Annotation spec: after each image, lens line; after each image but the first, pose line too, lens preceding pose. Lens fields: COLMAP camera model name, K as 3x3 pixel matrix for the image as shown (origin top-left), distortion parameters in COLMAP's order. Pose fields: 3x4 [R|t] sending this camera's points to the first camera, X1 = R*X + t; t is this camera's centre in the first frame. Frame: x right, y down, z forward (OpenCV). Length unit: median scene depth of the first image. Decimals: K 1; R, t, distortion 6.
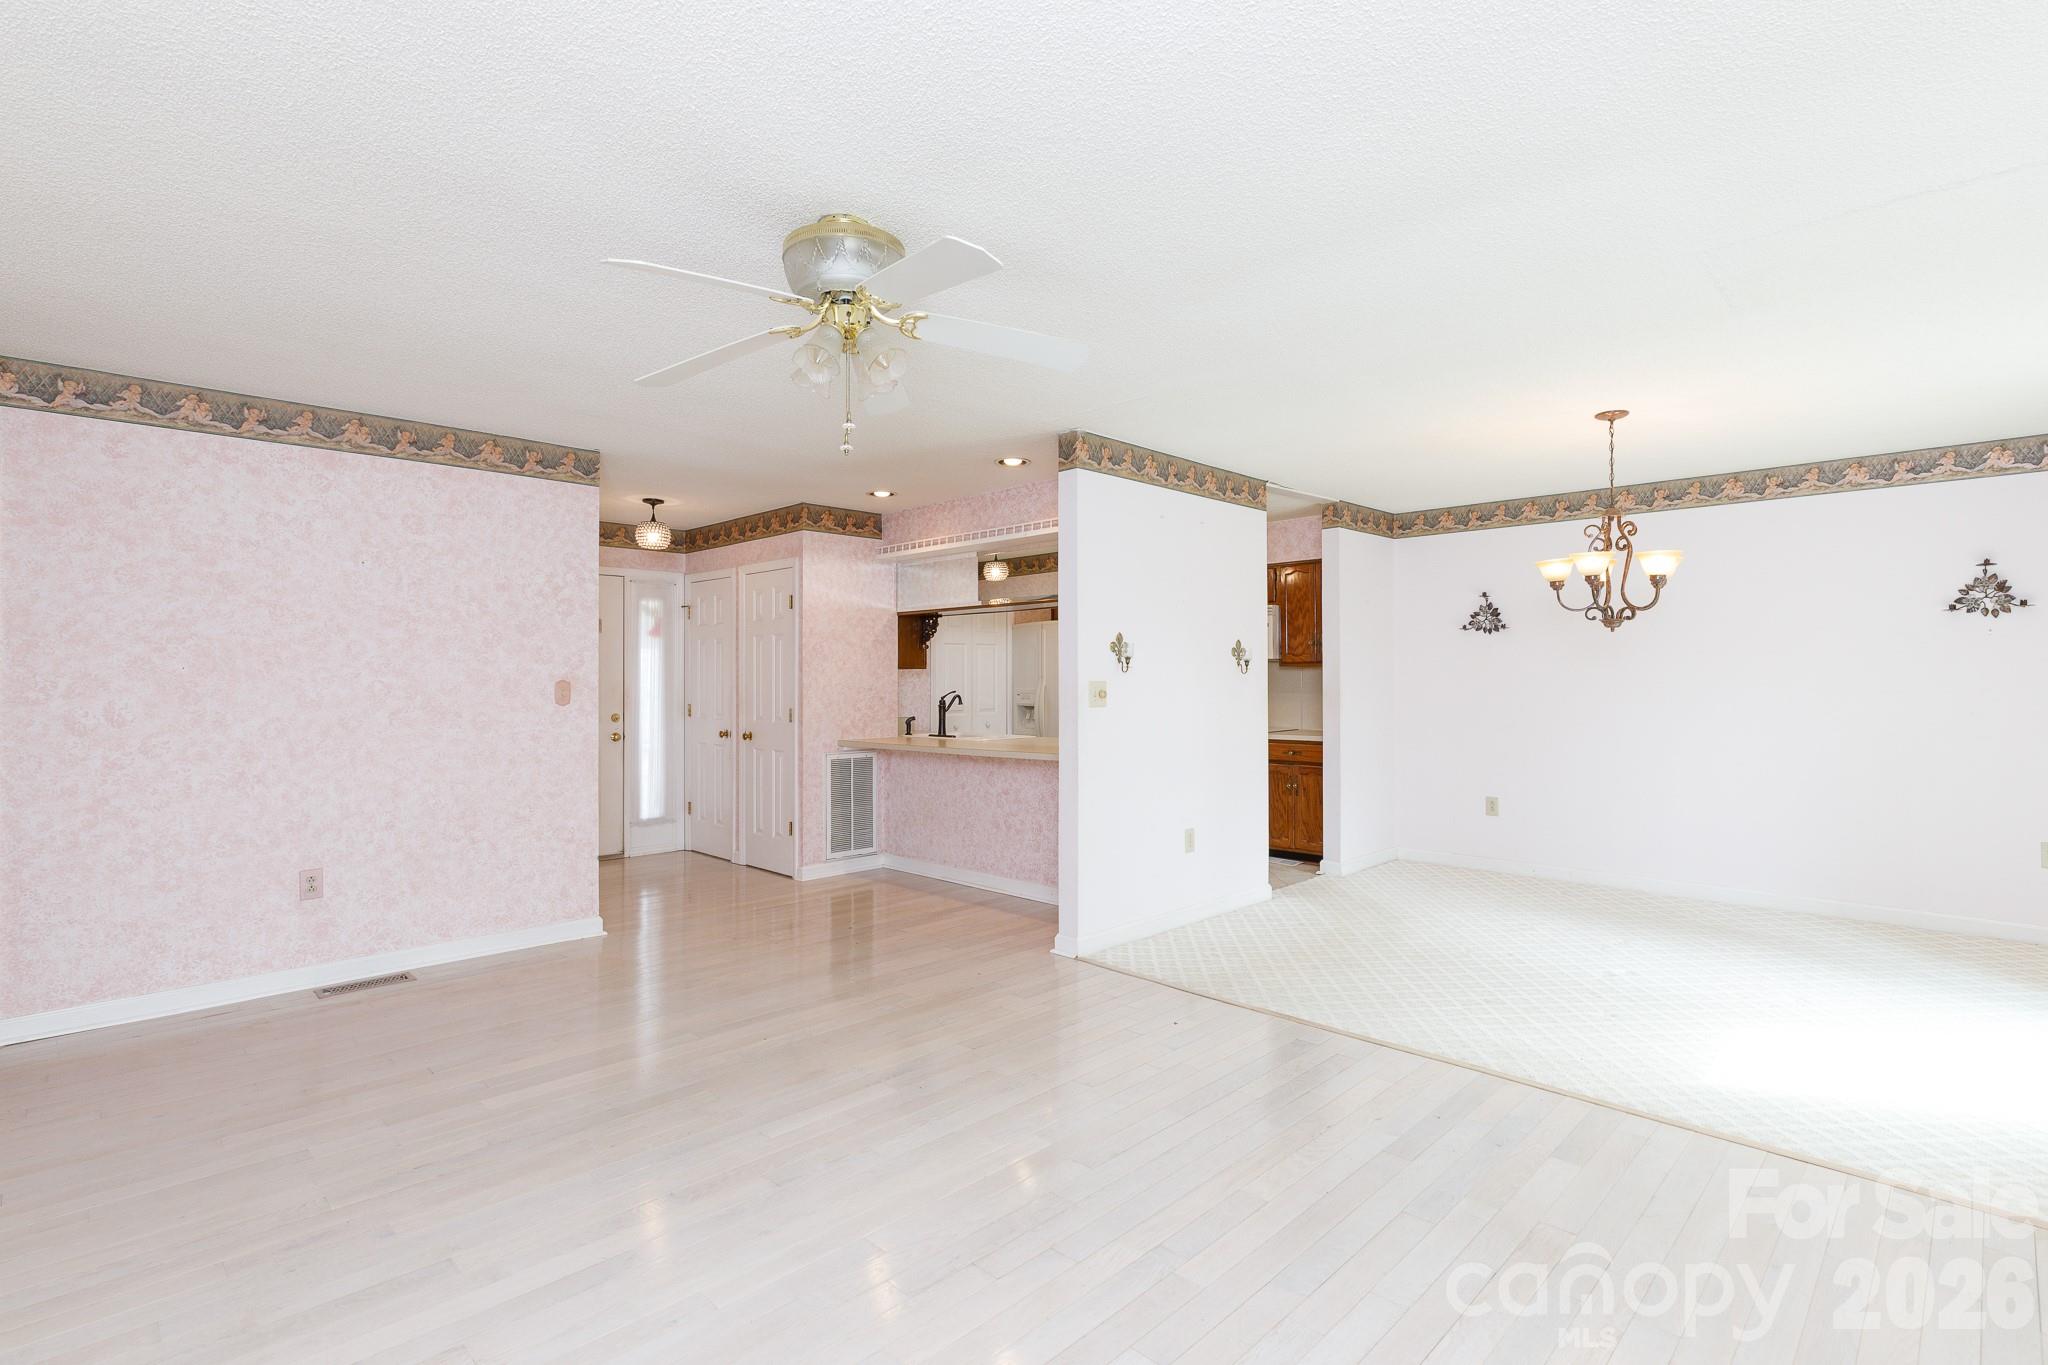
lens RADIAL K [[992.6, 0, 1024.1], [0, 992.6, 676.4], [0, 0, 1]] dist [0.000185, 0.000028]
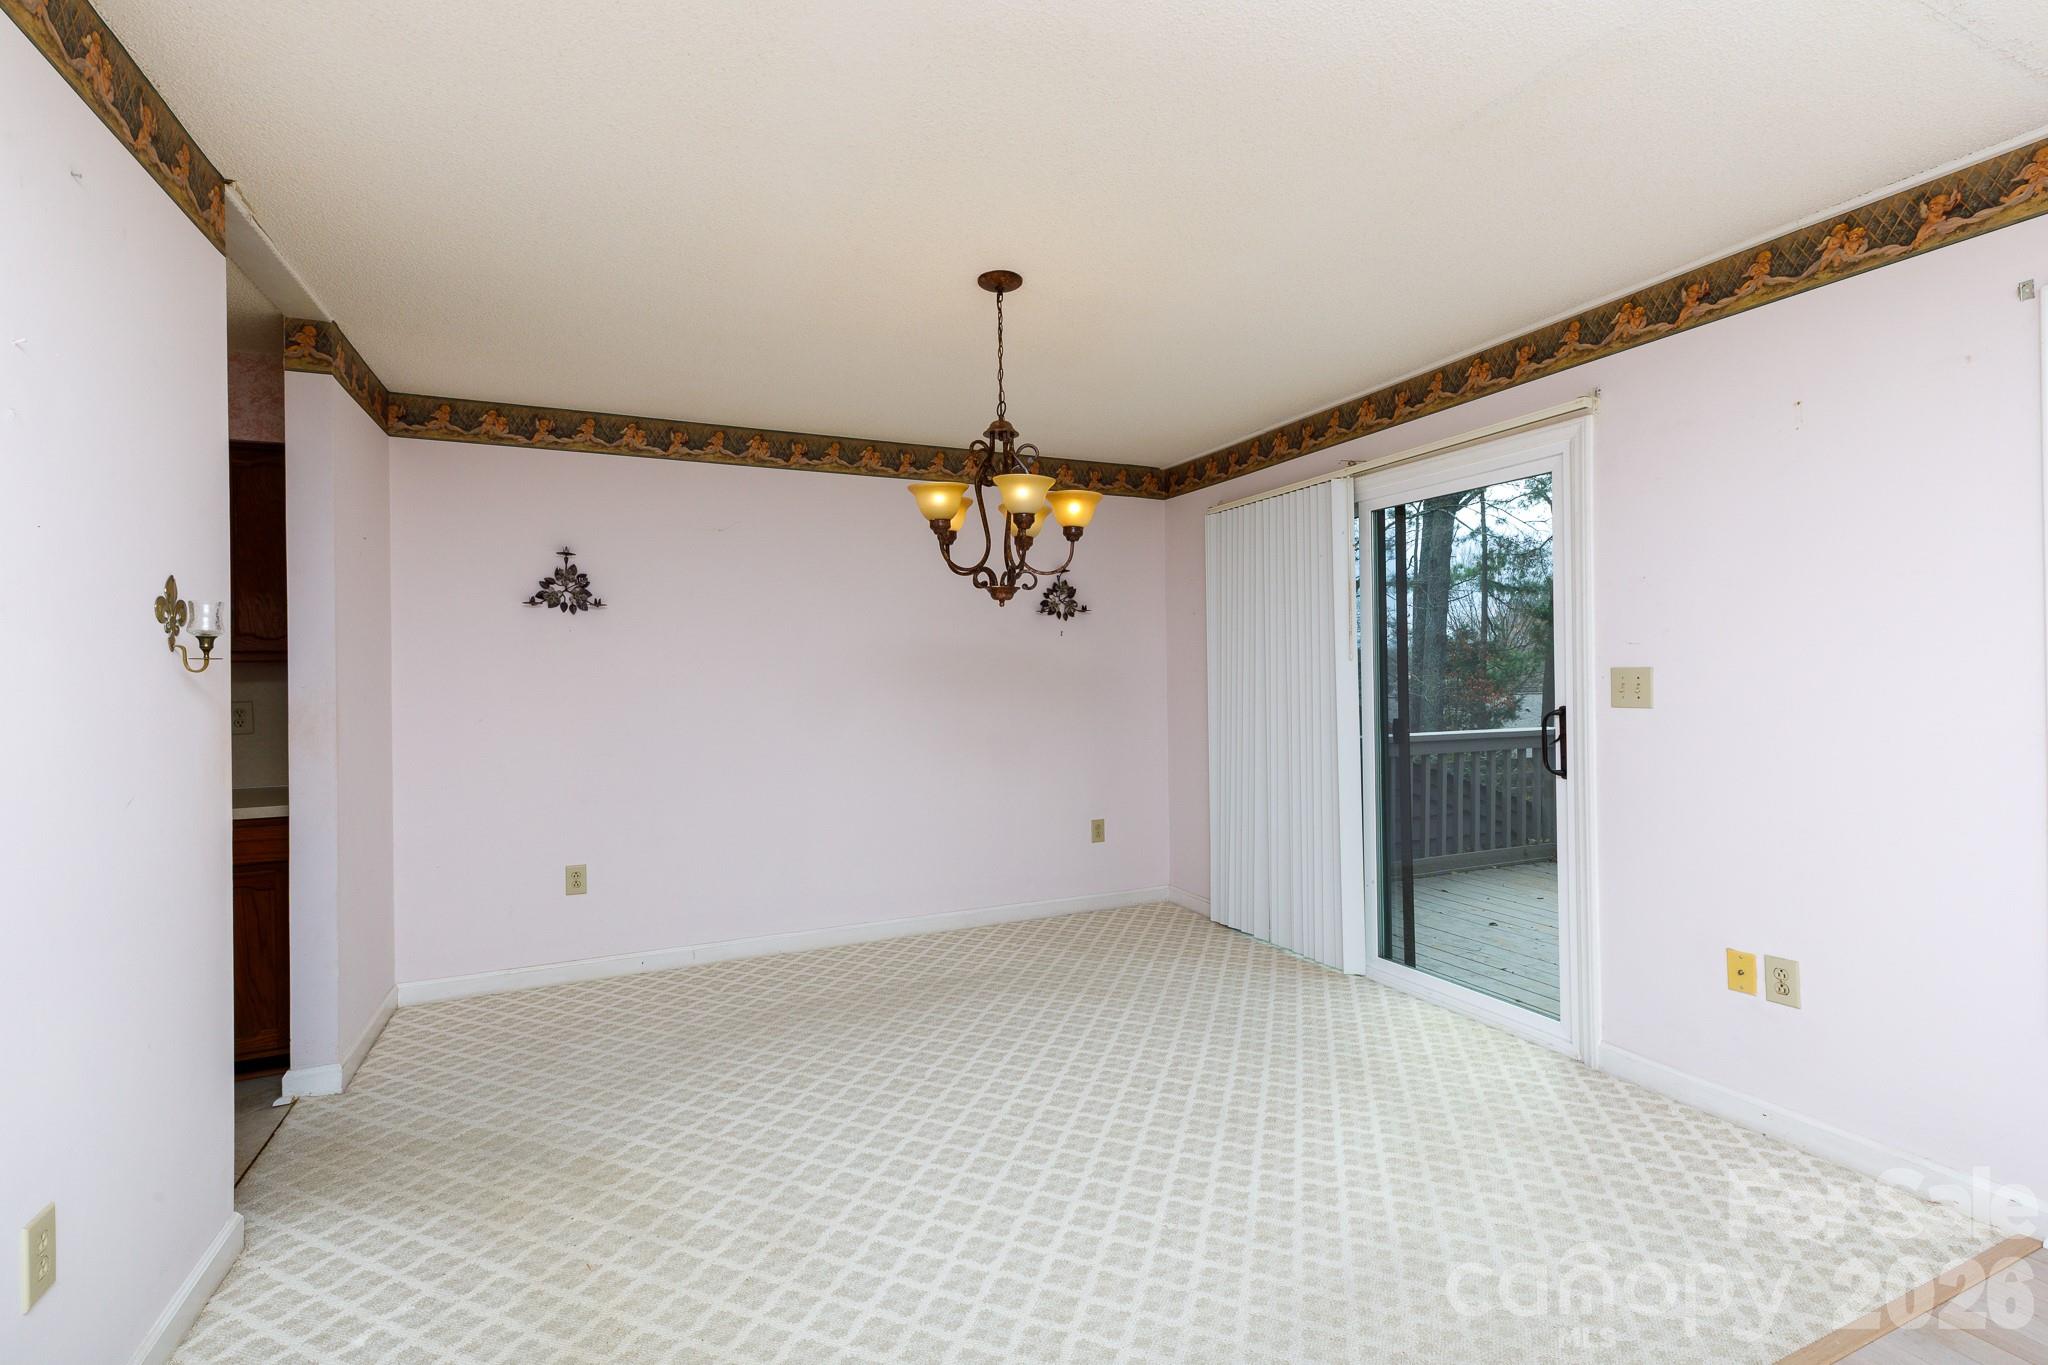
lens RADIAL K [[926.4, 0, 1022.9], [0, 926.4, 671.1], [0, 0, 1]] dist [0.000279, 0.000029]
pose [[0.354937, 0.003965, 0.934882, 0.011313], [0.010603, 0.999910, -0.008267, 0.003225], [-0.934830, 0.012847, 0.354863, 0.594405]]
